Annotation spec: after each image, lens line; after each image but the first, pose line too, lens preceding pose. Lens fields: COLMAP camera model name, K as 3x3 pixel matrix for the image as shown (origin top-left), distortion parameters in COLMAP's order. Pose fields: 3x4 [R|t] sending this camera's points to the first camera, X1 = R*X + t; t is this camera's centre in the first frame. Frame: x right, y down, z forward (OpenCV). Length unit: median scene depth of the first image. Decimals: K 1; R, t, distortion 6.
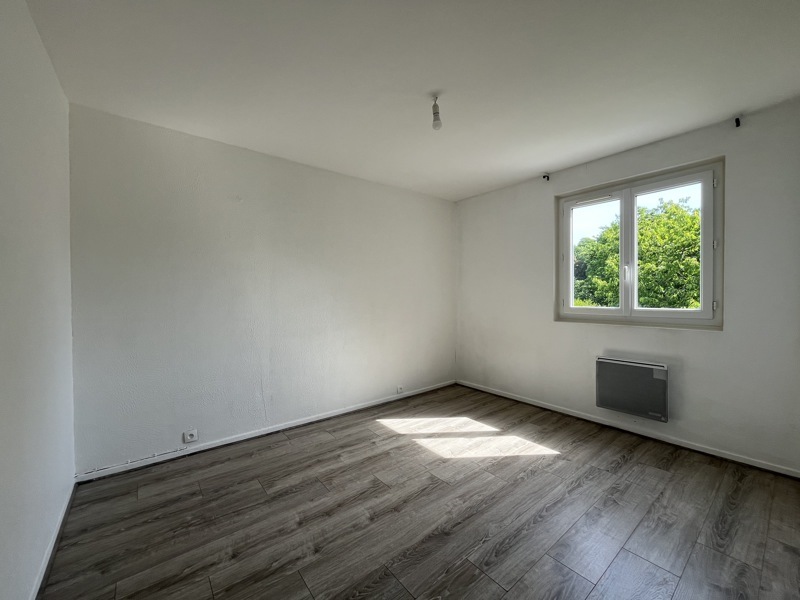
lens RADIAL K [[324.9, 0, 400.0], [0, 324.9, 300.0], [0, 0, 1]] dist [-0.000002, -0.000024]
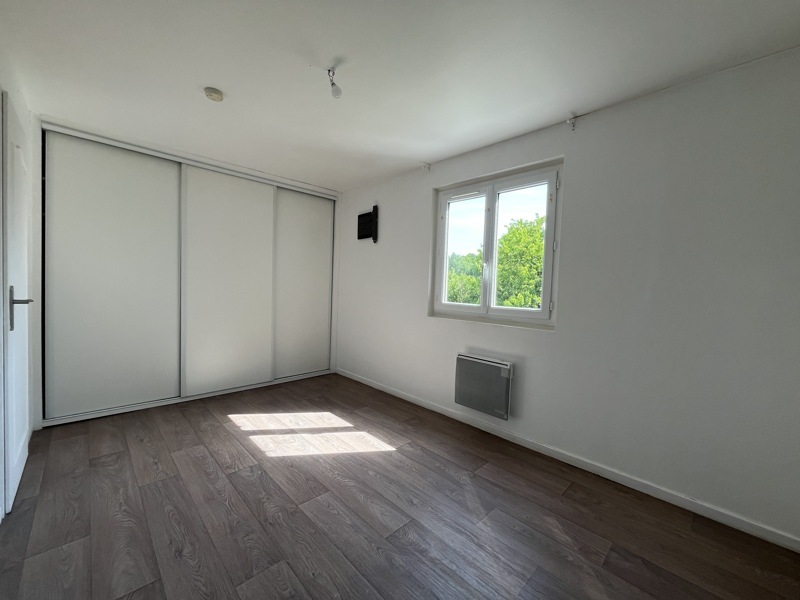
lens RADIAL K [[324.9, 0, 400.0], [0, 324.9, 300.0], [0, 0, 1]] dist [-0.000002, -0.000024]
pose [[0.994865, 0.039756, 0.093080, 0.339441], [-0.042440, 0.998733, 0.027031, -0.008469], [-0.091888, -0.030842, 0.995292, 0.031196]]
